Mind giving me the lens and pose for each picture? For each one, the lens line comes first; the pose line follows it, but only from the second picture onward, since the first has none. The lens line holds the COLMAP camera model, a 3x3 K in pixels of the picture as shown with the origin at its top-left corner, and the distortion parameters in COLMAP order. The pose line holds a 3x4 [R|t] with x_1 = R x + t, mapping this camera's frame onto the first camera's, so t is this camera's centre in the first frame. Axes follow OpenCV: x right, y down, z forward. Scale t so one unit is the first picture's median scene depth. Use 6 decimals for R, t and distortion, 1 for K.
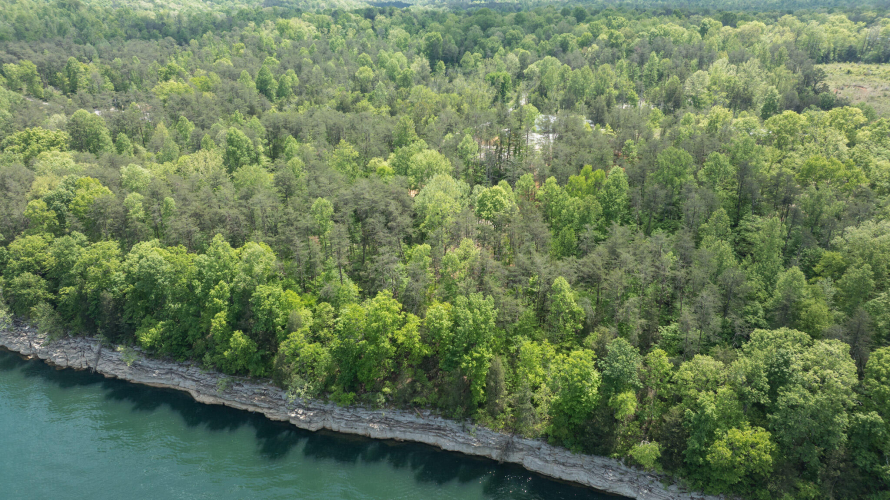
lens RADIAL K [[626.5, 0, 447.6], [0, 626.5, 249.0], [0, 0, 1]] dist [-0.051911, 0.062485]
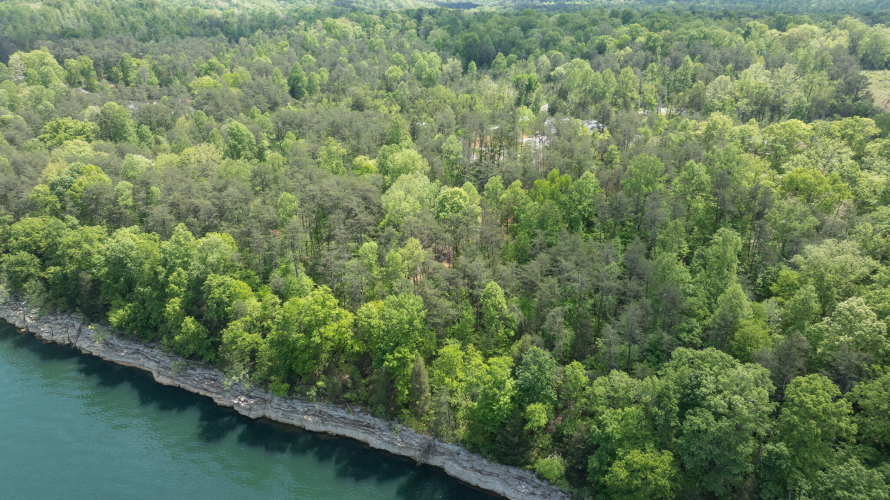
lens RADIAL K [[626.5, 0, 447.6], [0, 626.5, 249.0], [0, 0, 1]] dist [-0.051911, 0.062485]
pose [[0.992565, 0.048496, -0.111637, 0.184264], [-0.048658, 0.998815, 0.001280, -0.003754], [0.111566, 0.004162, 0.993748, 0.012505]]
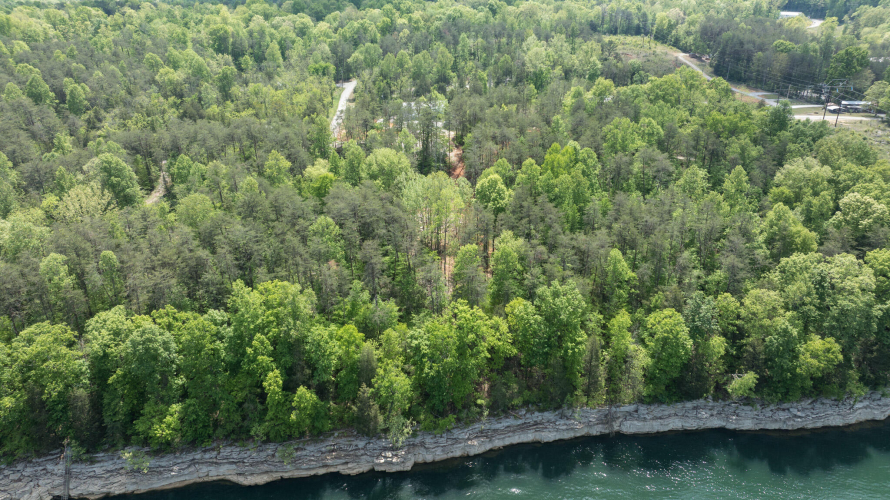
lens RADIAL K [[626.5, 0, 447.6], [0, 626.5, 249.0], [0, 0, 1]] dist [-0.051911, 0.062485]
pose [[0.891634, -0.191167, 0.410420, -0.427330], [0.182921, 0.981314, 0.059688, -0.058936], [-0.414161, 0.021854, 0.909941, 0.134843]]
